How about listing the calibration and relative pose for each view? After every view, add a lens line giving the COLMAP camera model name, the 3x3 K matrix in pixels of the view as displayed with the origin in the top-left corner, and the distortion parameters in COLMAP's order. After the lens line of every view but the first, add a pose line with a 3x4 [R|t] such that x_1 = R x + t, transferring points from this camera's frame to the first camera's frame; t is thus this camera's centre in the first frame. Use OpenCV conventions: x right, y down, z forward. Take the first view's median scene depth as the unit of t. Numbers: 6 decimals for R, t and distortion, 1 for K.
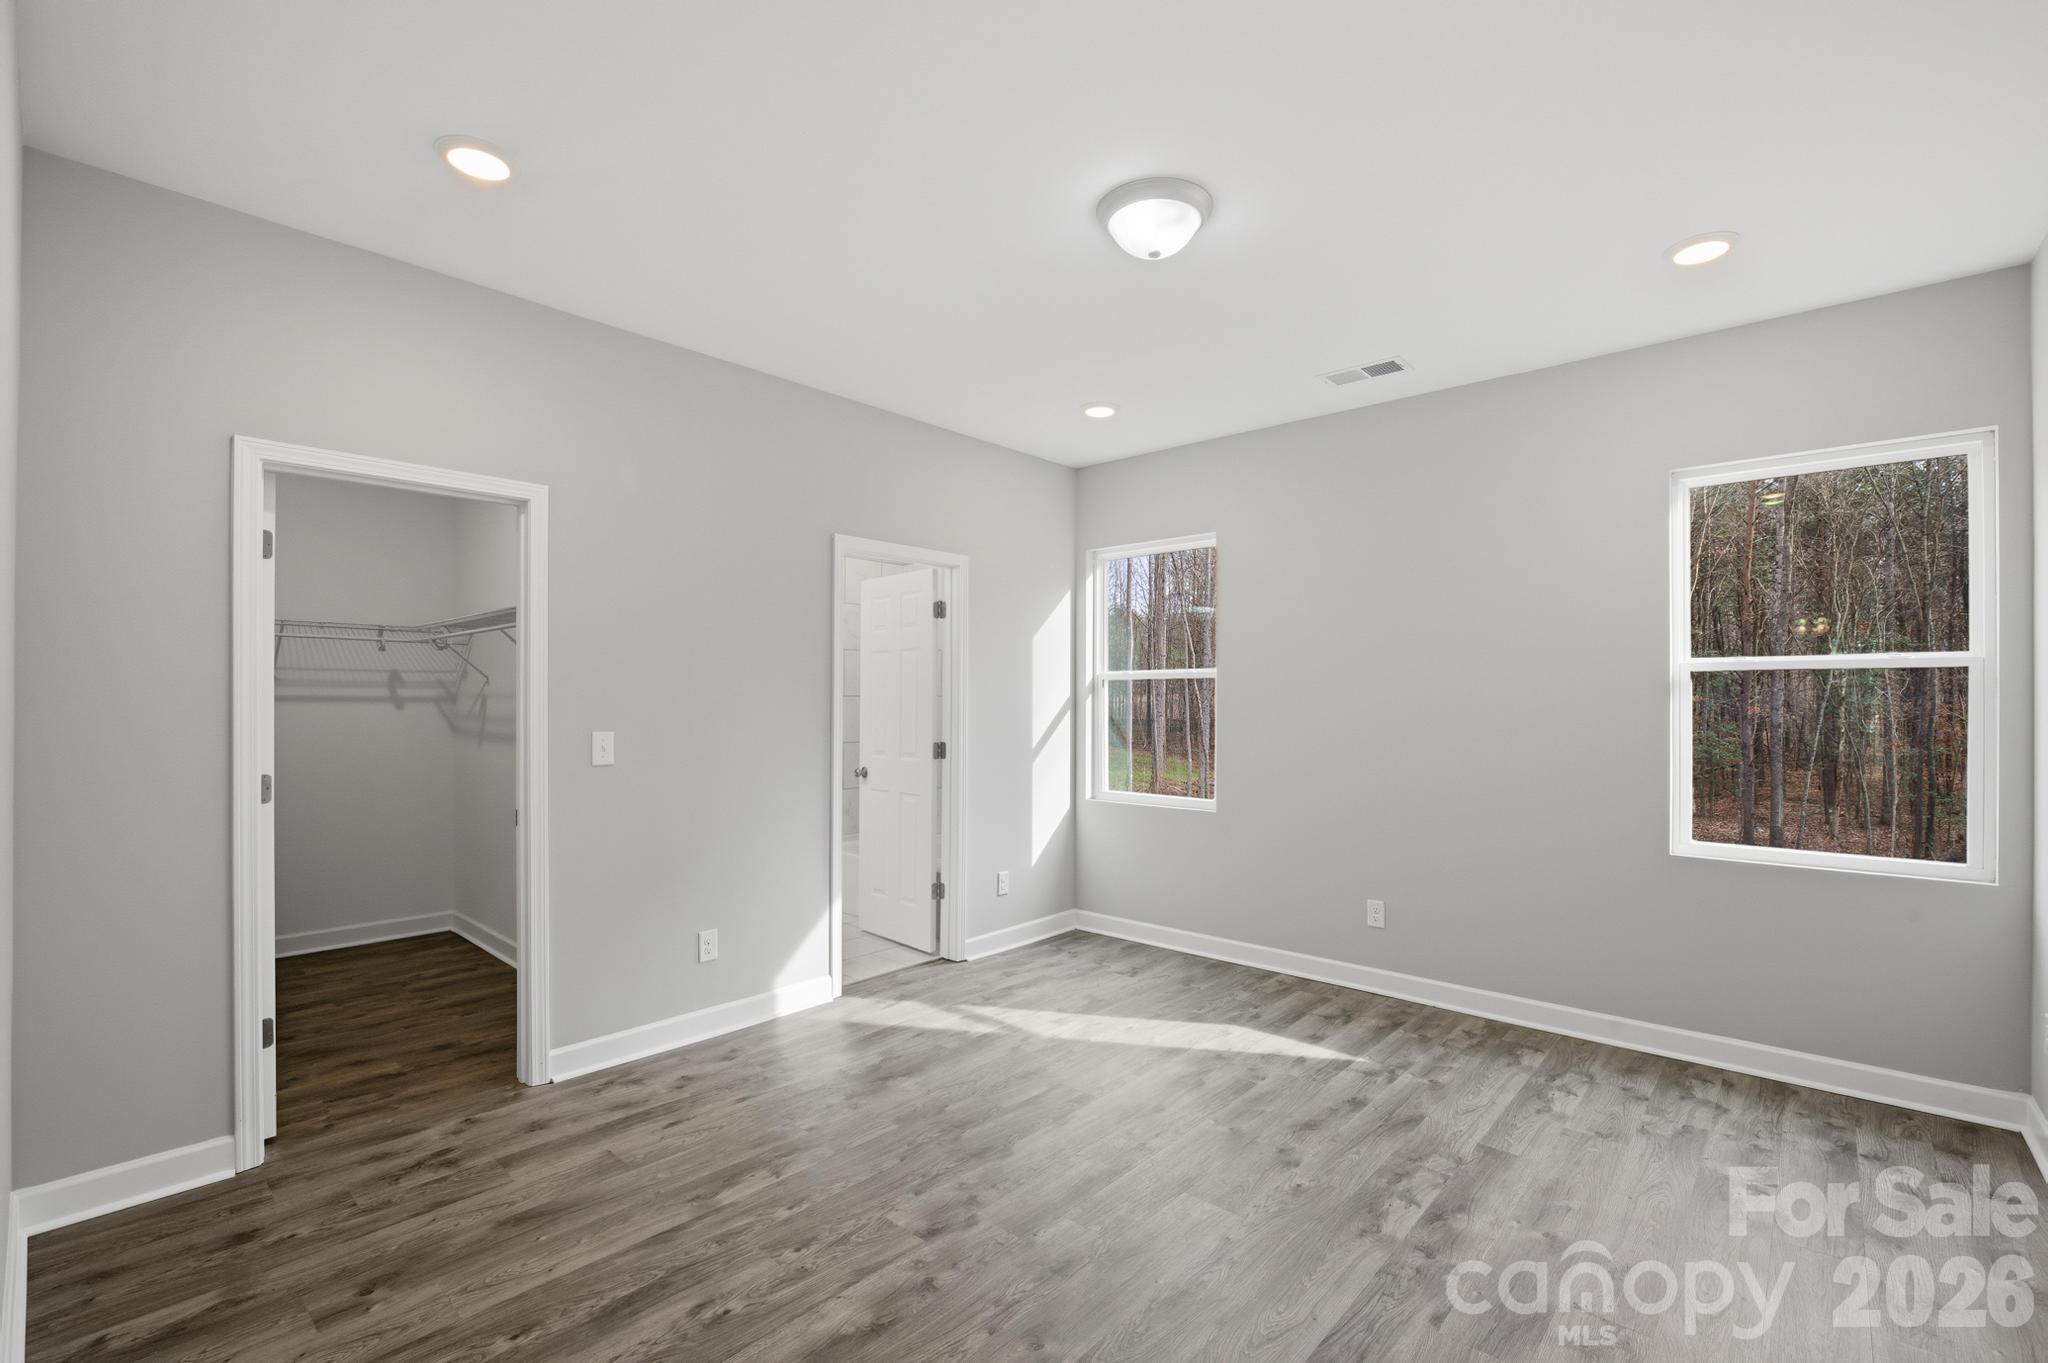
lens RADIAL K [[885.5, 0, 1031.2], [0, 885.5, 692.0], [0, 0, 1]] dist [-0.010980, 0.000652]
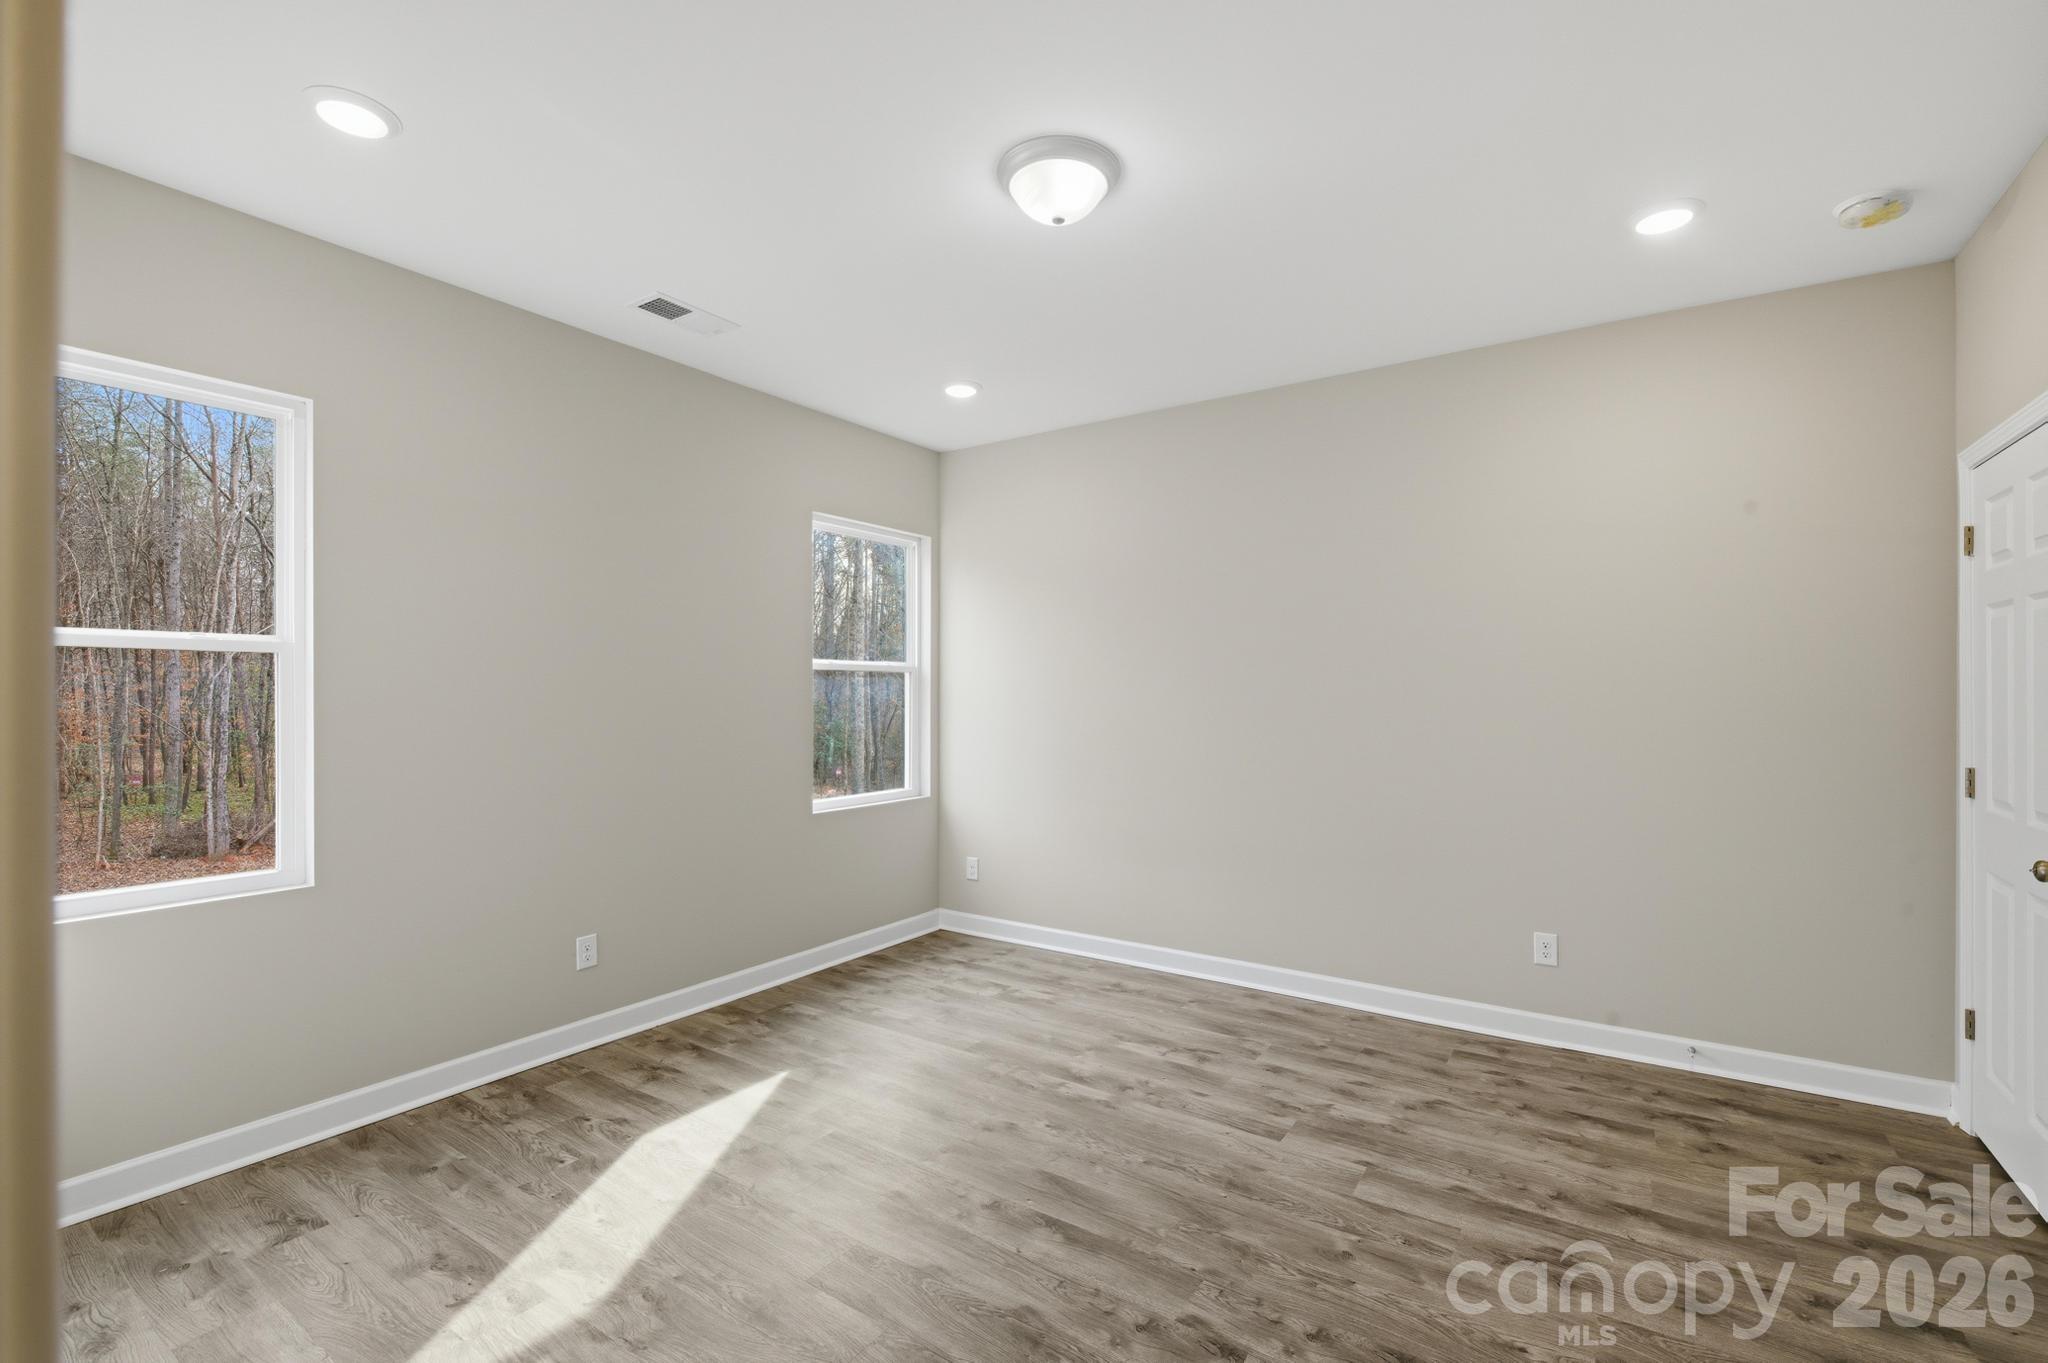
lens RADIAL K [[885.5, 0, 1039.0], [0, 885.5, 693.6], [0, 0, 1]] dist [-0.010980, 0.000652]
pose [[-0.138732, -0.002556, 0.990327, -0.635994], [-0.011269, 0.999936, 0.001002, 0.006709], [-0.990266, -0.011020, -0.138752, 0.925277]]
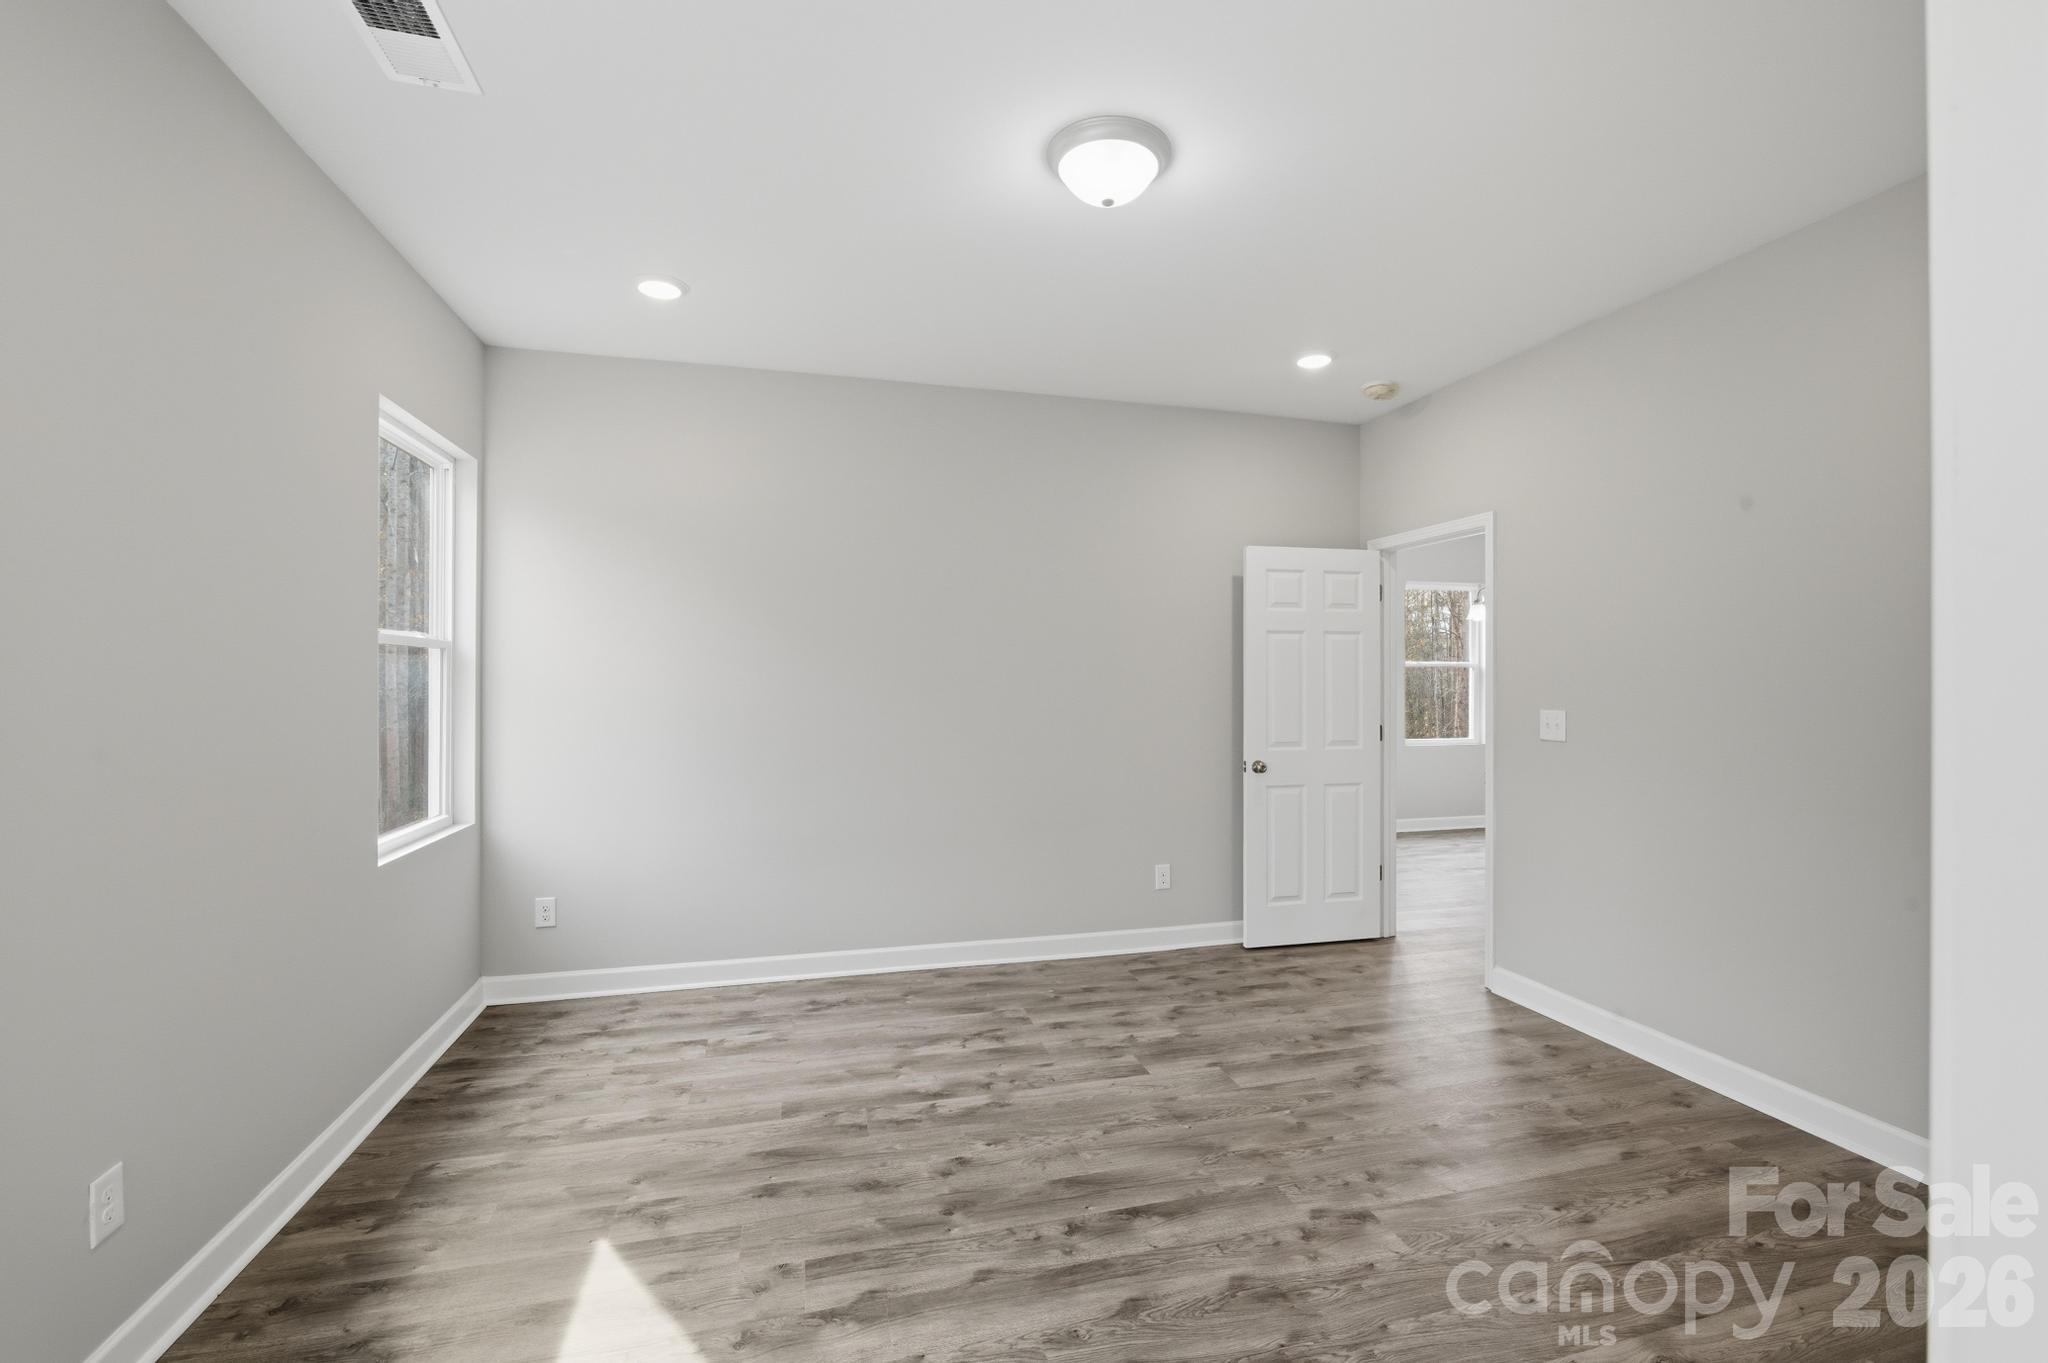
lens RADIAL K [[885.5, 0, 1036.9], [0, 885.5, 683.6], [0, 0, 1]] dist [-0.010980, 0.000652]
pose [[-0.841974, -0.008206, 0.539456, -0.240962], [-0.012122, 0.999920, -0.003710, 0.012389], [-0.539382, -0.009663, -0.842006, 1.464145]]
